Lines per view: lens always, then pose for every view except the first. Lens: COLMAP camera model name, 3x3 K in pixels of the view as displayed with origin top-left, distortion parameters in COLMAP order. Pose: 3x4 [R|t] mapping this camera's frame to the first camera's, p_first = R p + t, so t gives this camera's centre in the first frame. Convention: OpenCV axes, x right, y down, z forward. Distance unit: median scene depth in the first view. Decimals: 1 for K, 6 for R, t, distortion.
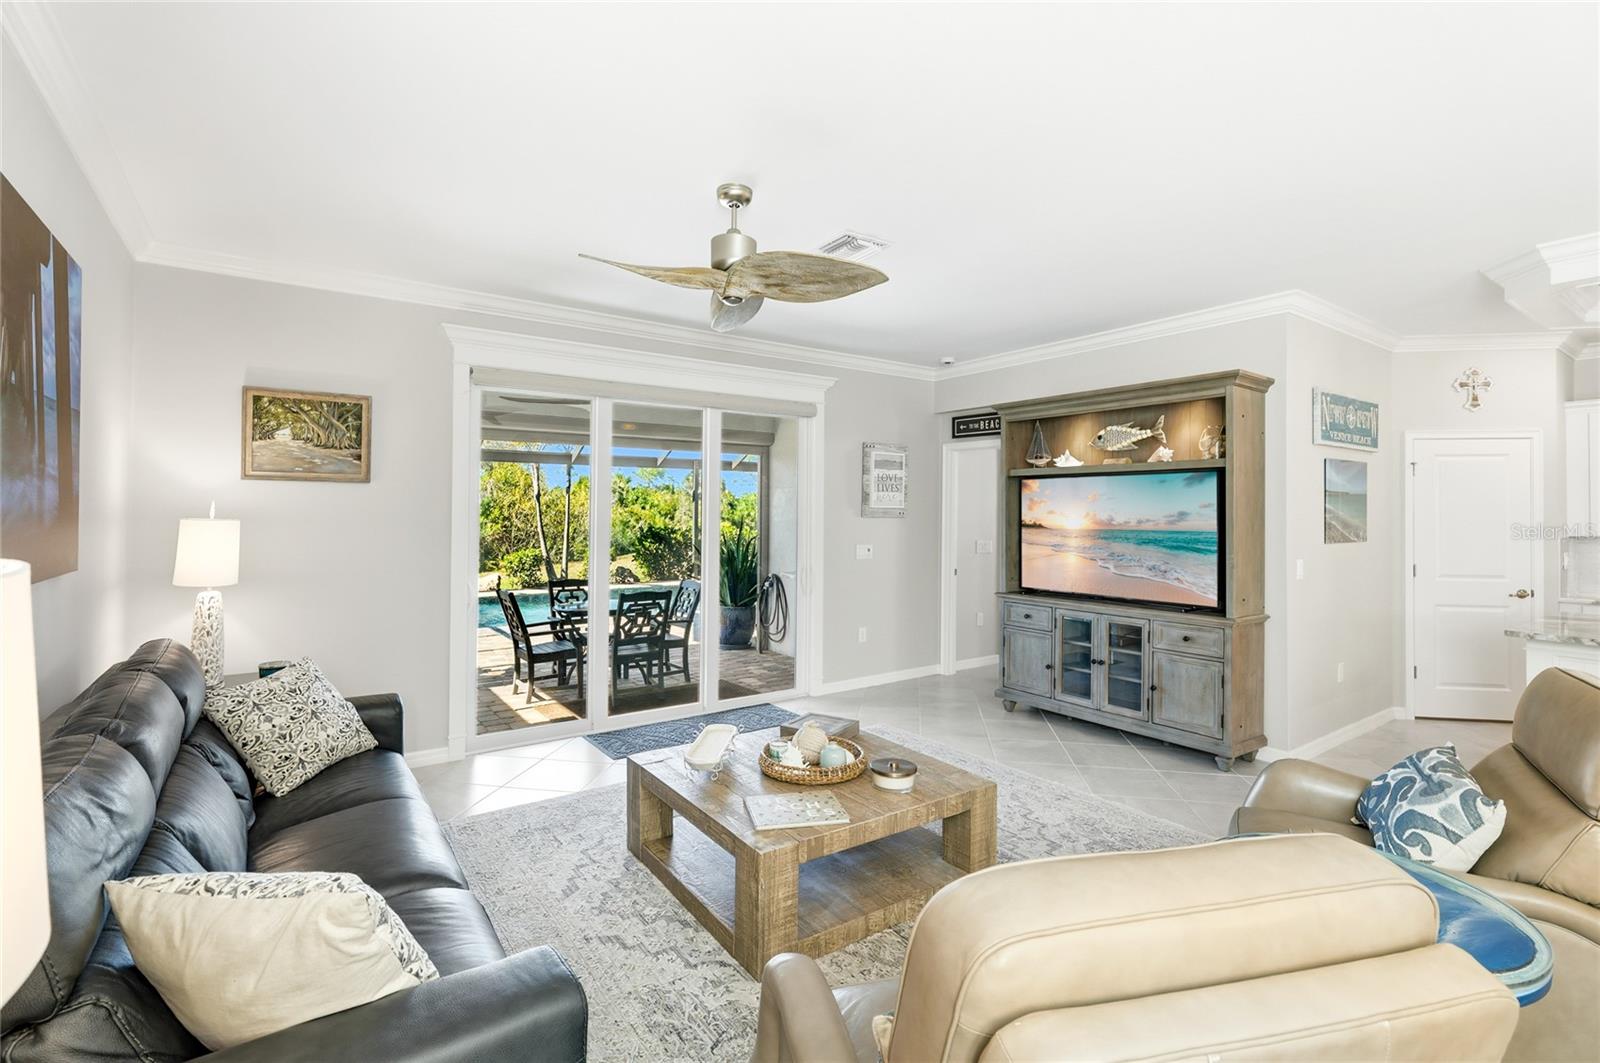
lens RADIAL K [[727.3, 0, 794.0], [0, 727.3, 521.6], [0, 0, 1]] dist [-0.006087, -0.001044]
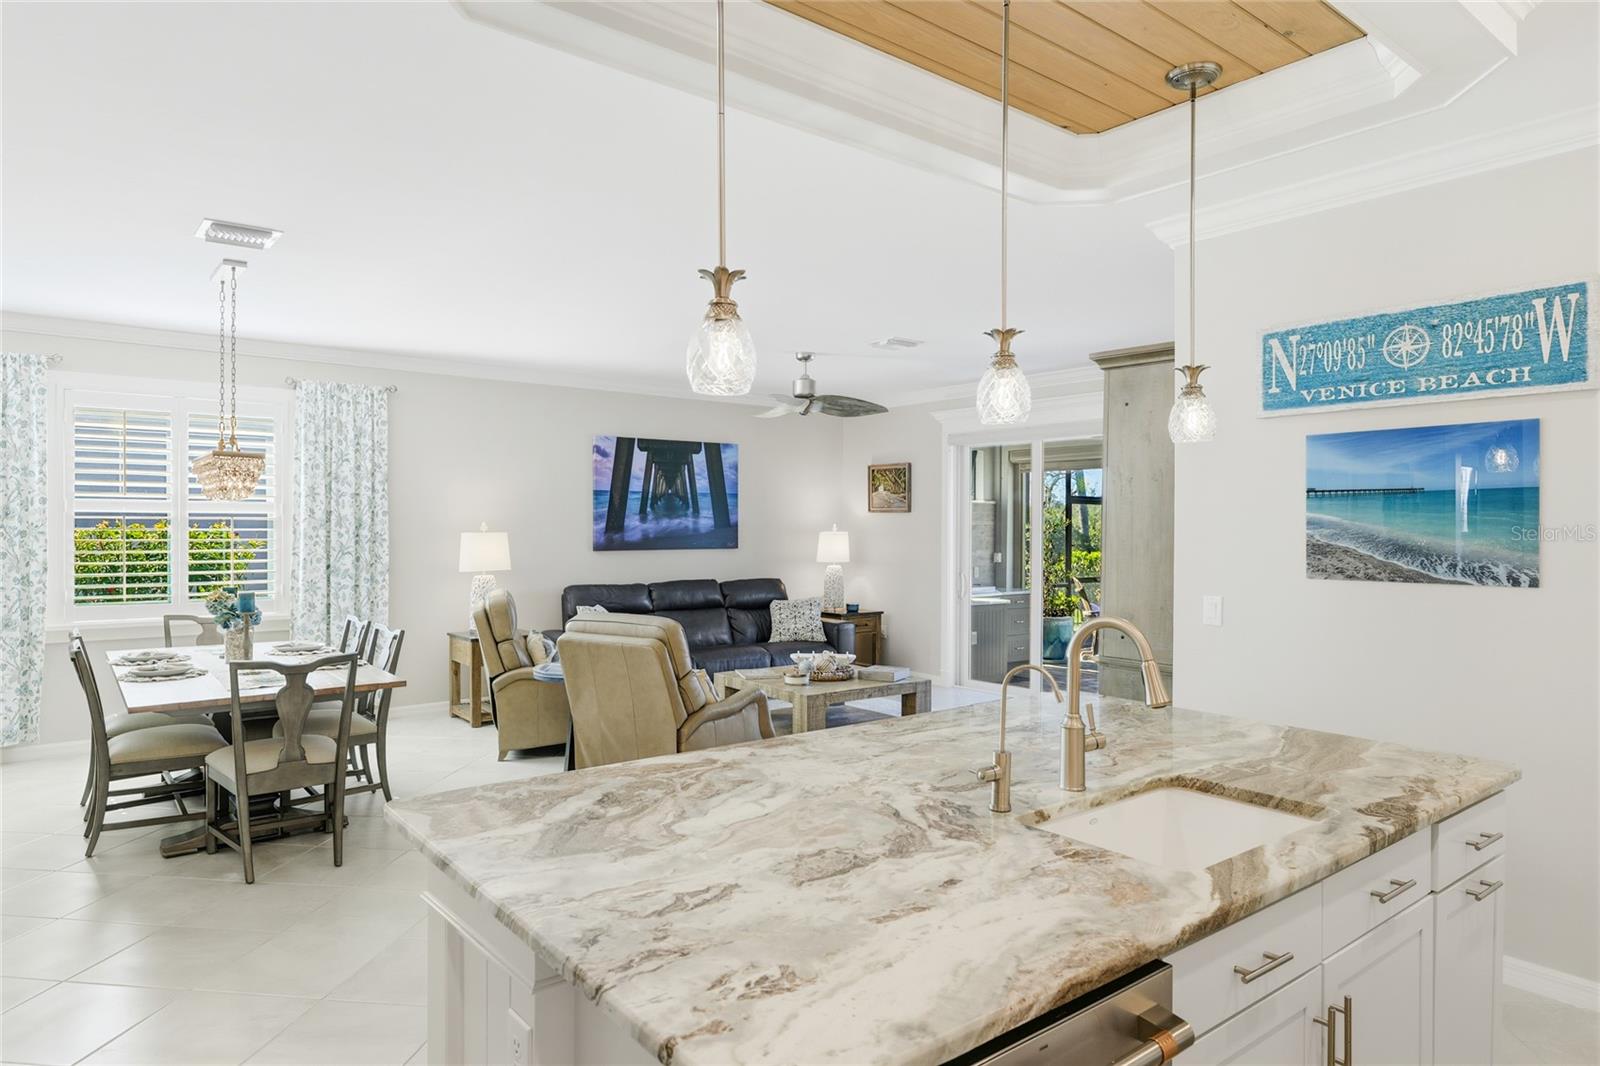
lens RADIAL K [[968.1, 0, 810.0], [0, 968.1, 534.3], [0, 0, 1]] dist [0.005746, -0.002403]
pose [[0.066933, 0.003274, -0.997752, 1.432792], [-0.015185, 0.999882, 0.002262, -0.002214], [0.997642, 0.015000, 0.066975, 0.508155]]
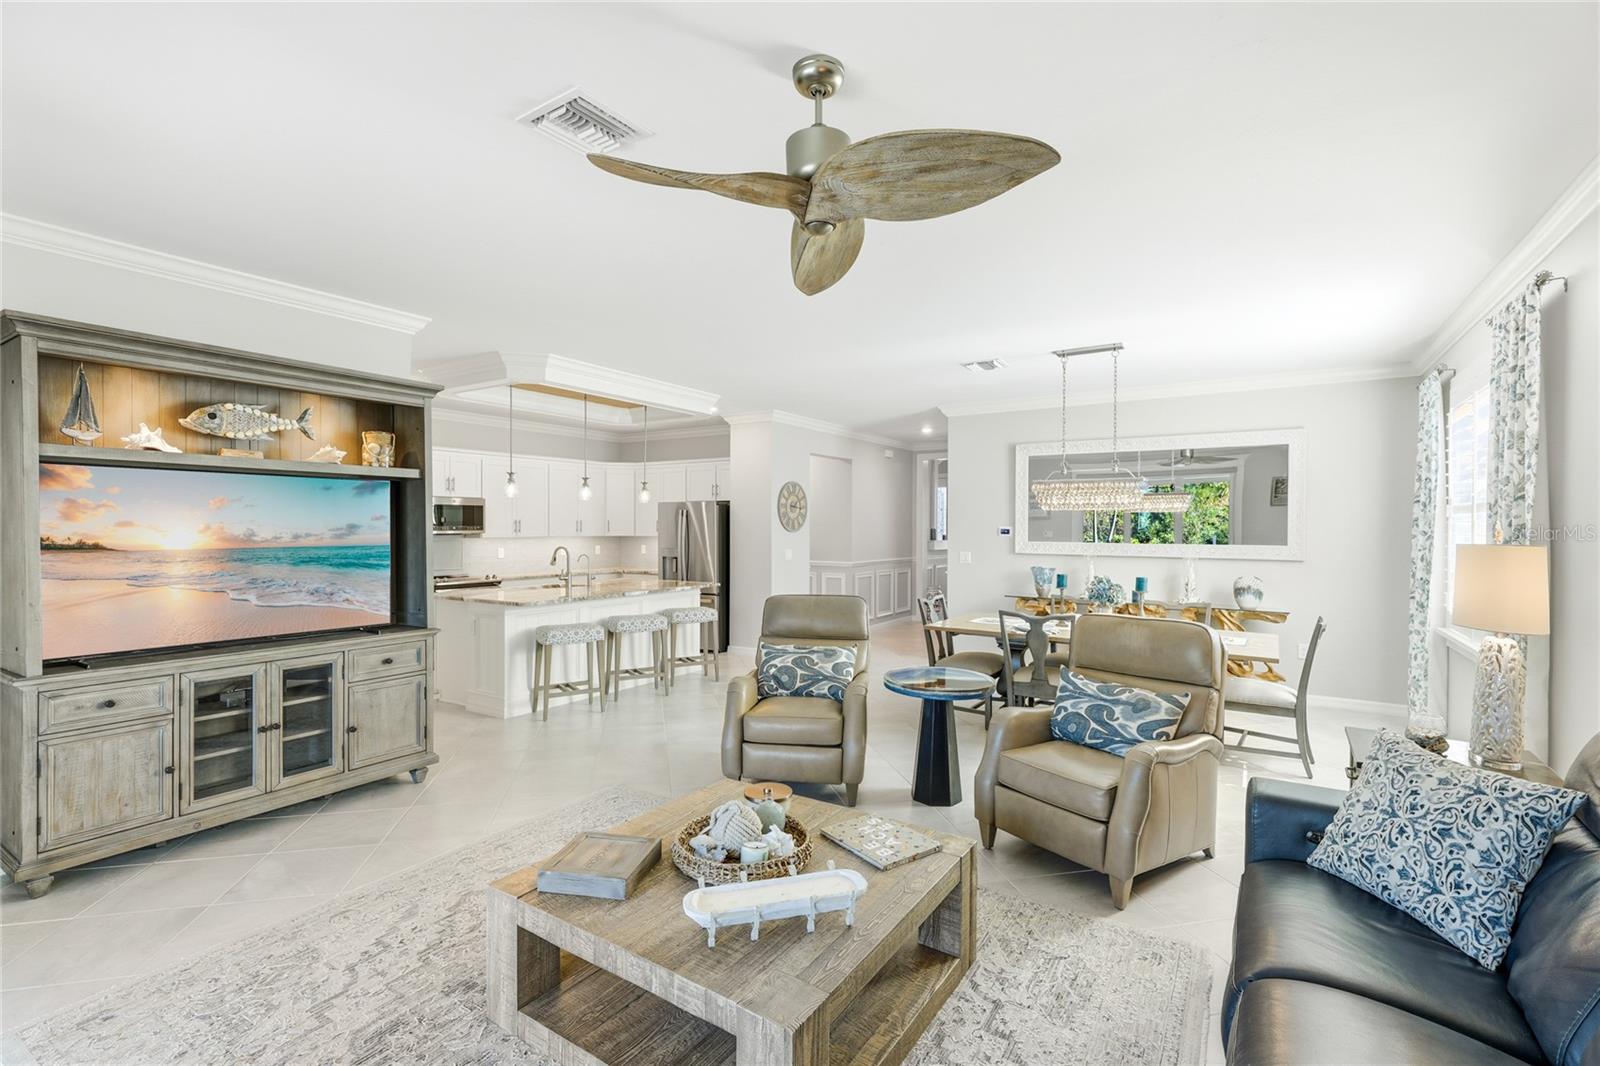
lens RADIAL K [[727.3, 0, 781.5], [0, 727.3, 526.5], [0, 0, 1]] dist [-0.006087, -0.001044]
pose [[-0.357087, -0.005643, 0.934054, -0.447990], [0.005944, 0.999948, 0.008313, -0.013574], [-0.934052, 0.008521, -0.357035, 0.771823]]
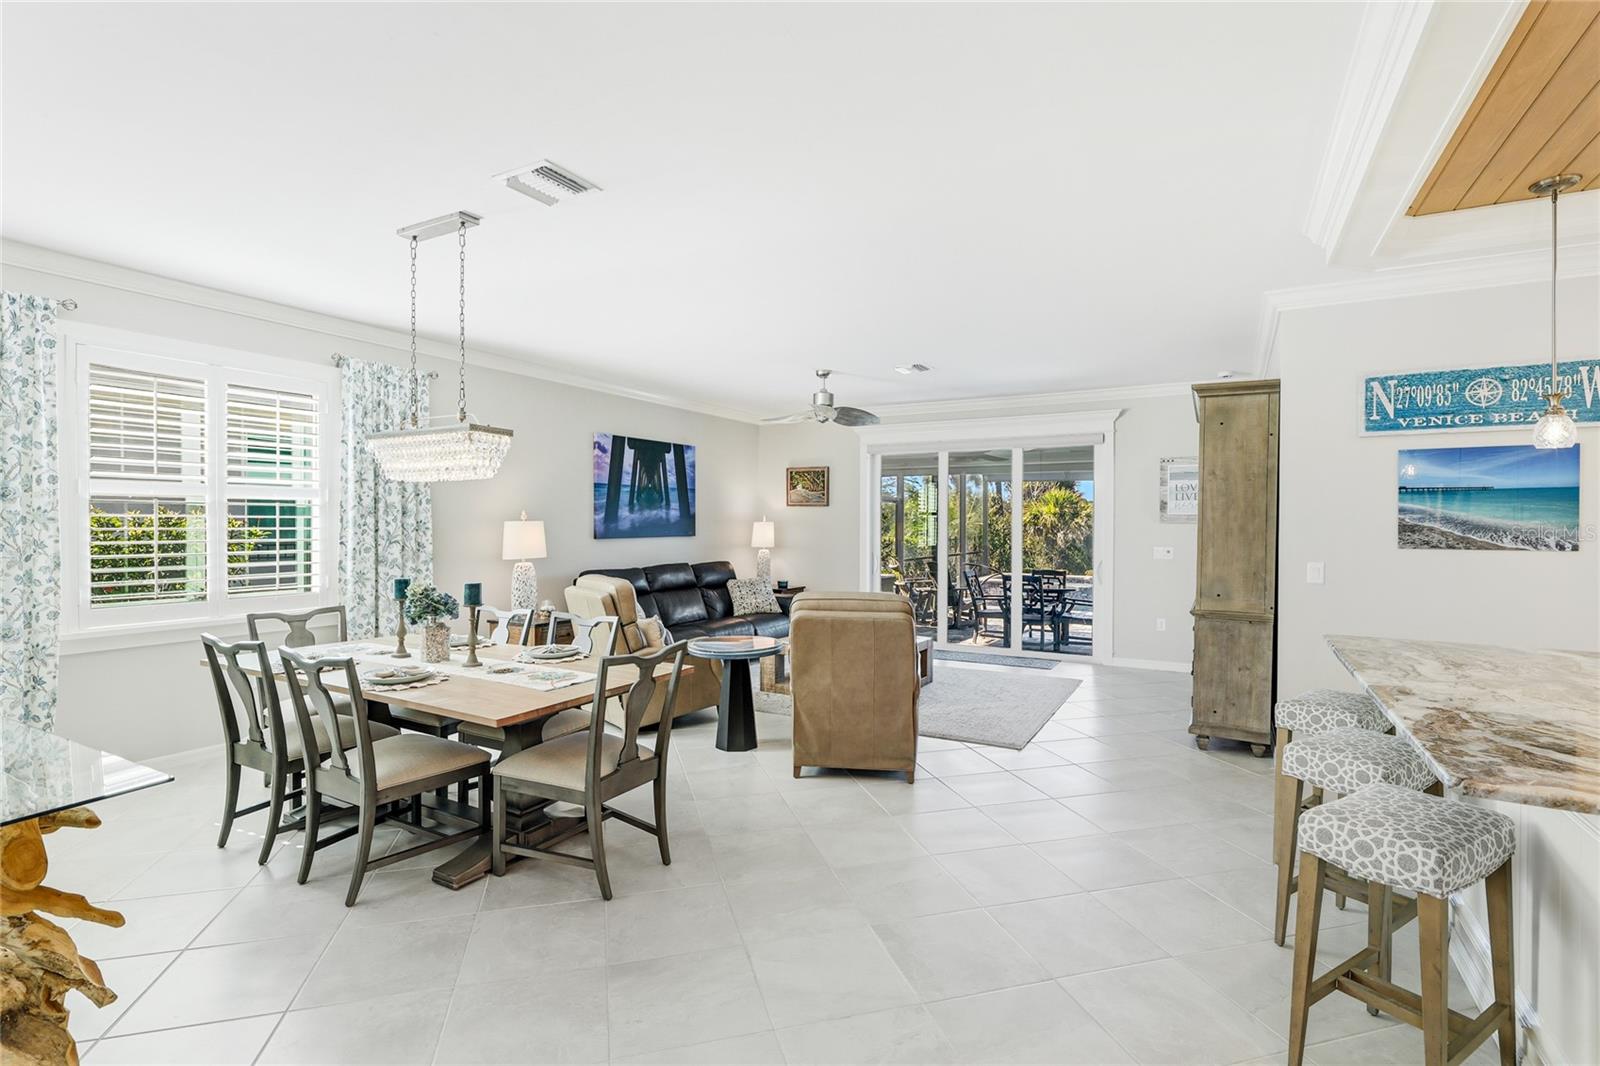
lens RADIAL K [[746.6, 0, 816.3], [0, 746.6, 529.0], [0, 0, 1]] dist [0.000435, -0.000206]
pose [[0.442122, 0.004137, -0.896945, 1.171642], [-0.012181, 0.999925, -0.001392, 0.014918], [0.896872, 0.011541, 0.442139, -0.014547]]
